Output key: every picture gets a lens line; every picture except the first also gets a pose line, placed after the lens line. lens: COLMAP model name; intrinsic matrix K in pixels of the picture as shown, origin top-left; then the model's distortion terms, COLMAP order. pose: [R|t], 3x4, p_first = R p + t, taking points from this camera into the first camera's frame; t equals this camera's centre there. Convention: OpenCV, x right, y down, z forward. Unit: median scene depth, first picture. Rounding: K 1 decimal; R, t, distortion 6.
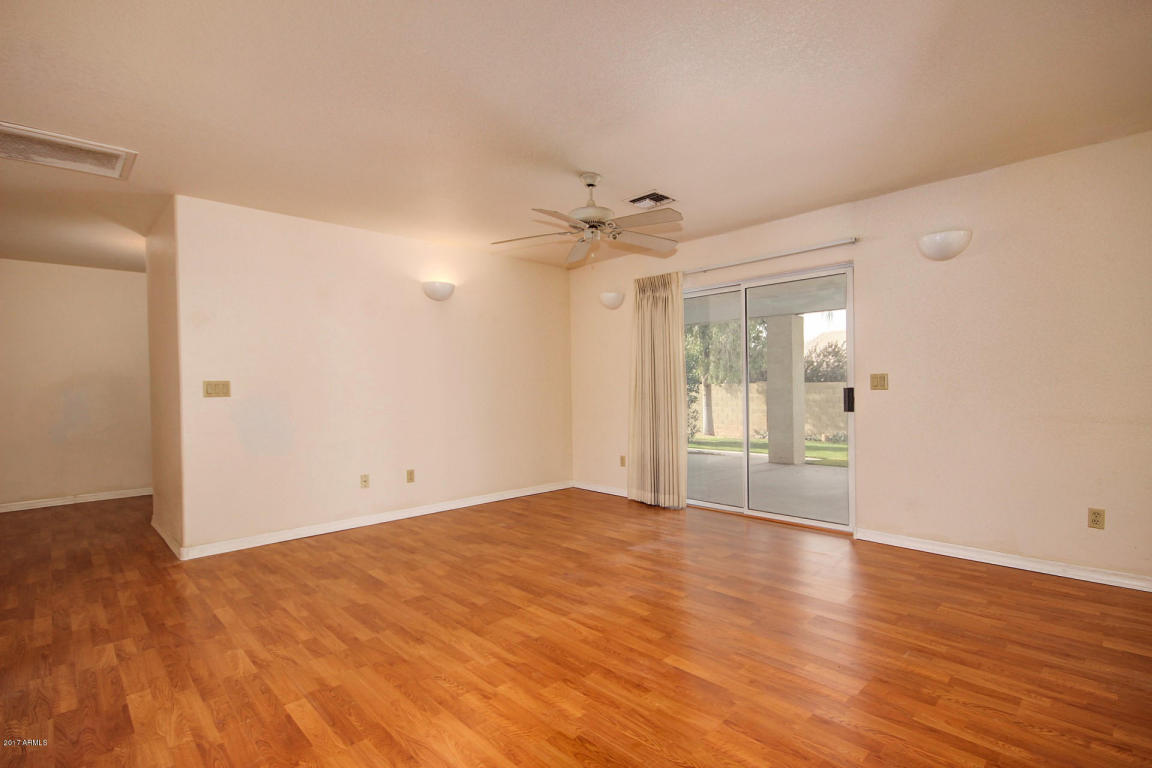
lens RADIAL K [[557.2, 0, 579.3], [0, 557.2, 381.2], [0, 0, 1]] dist [0.001711, 0.000085]
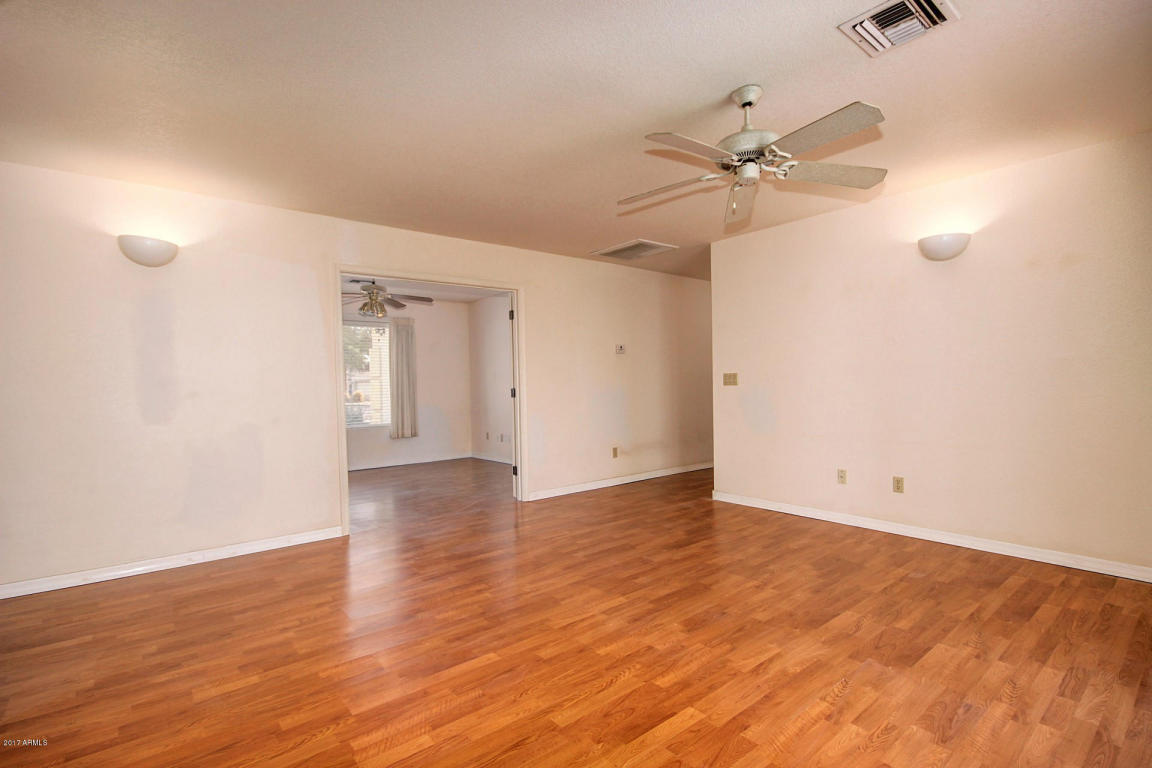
lens RADIAL K [[537.4, 0, 575.1], [0, 537.4, 393.2], [0, 0, 1]] dist [-0.001999, -0.002171]
pose [[-0.076936, 0.037278, -0.996339, 0.826923], [0.024004, 0.999080, 0.035527, -0.009849], [0.996747, -0.021183, -0.077760, 0.920645]]
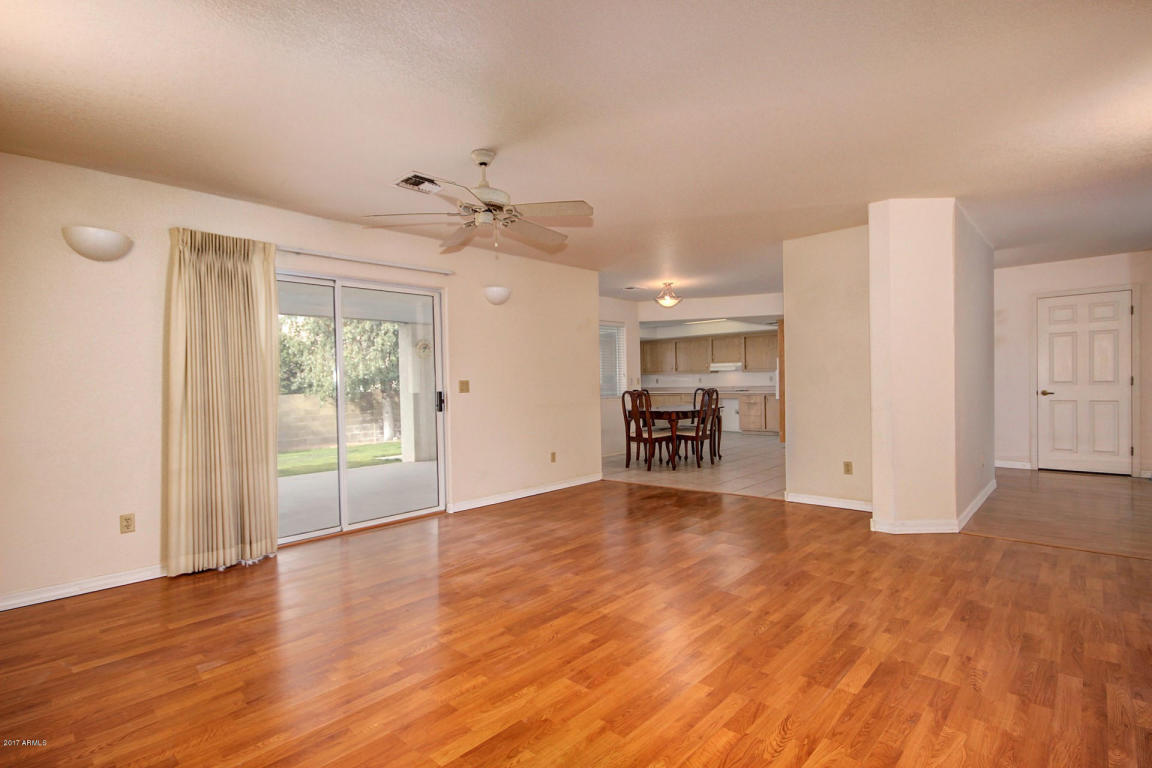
lens RADIAL K [[557.2, 0, 580.9], [0, 557.2, 385.8], [0, 0, 1]] dist [0.001711, 0.000085]
pose [[-0.065594, 0.009562, 0.997801, -0.983929], [0.013718, 0.999868, -0.008680, 0.017560], [-0.997752, 0.013119, -0.065716, 1.015386]]
